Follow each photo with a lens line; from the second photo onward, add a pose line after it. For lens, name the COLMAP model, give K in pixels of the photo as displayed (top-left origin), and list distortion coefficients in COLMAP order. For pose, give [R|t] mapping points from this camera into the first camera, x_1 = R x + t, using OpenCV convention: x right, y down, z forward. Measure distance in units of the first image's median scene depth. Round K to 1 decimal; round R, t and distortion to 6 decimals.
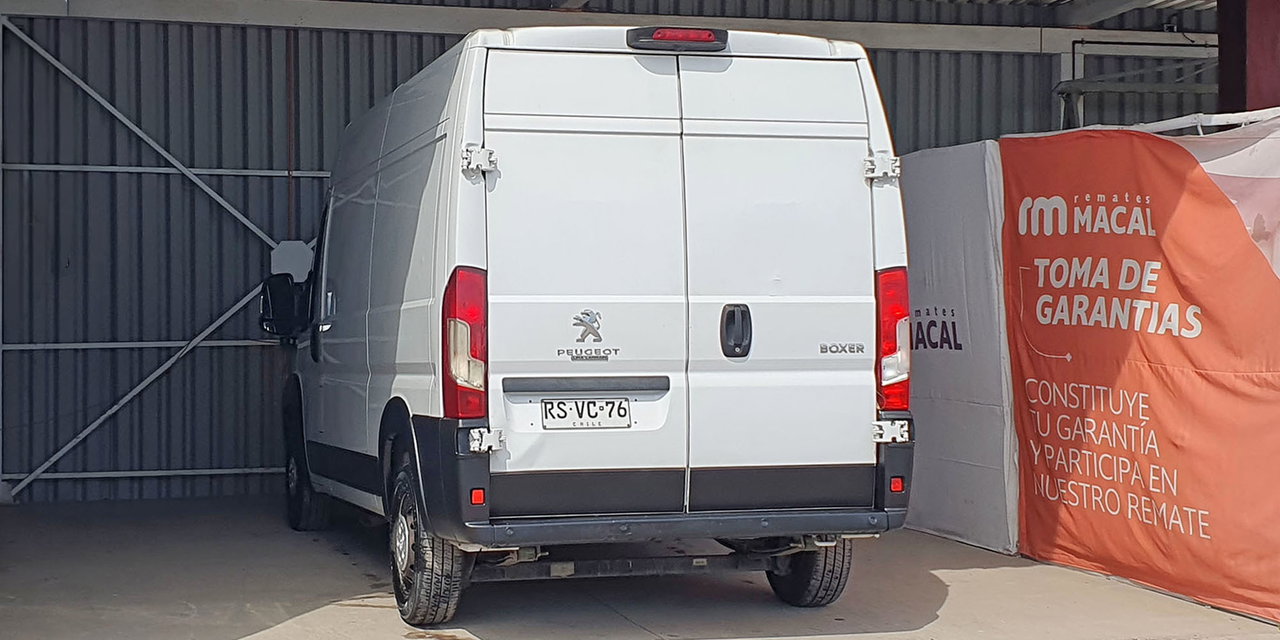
lens RADIAL K [[1948.5, 0, 674.4], [0, 1948.5, 309.6], [0, 0, 1]] dist [0.127044, 0.000000]
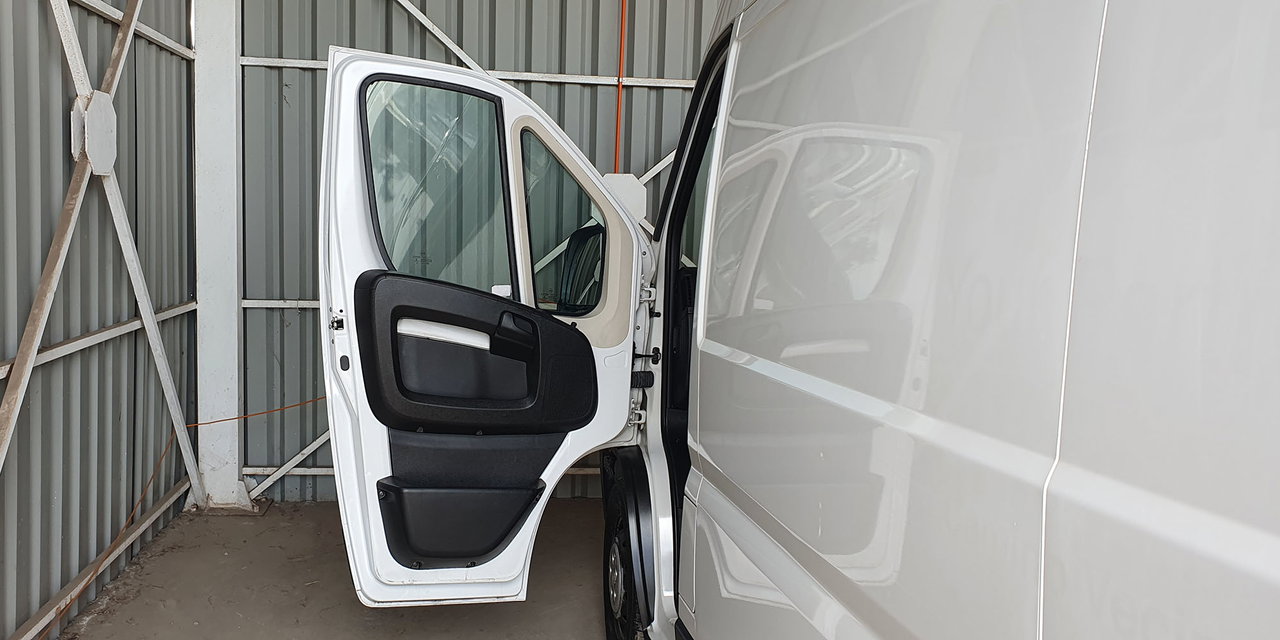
lens RADIAL K [[1064.7, 0, 632.0], [0, 1064.7, 344.9], [0, 0, 1]] dist [-0.003744, -0.008988]
pose [[0.982934, 0.055953, -0.175241, -0.187312], [-0.036865, 0.993209, 0.110346, -0.024035], [0.180226, -0.102003, 0.978322, 0.968000]]
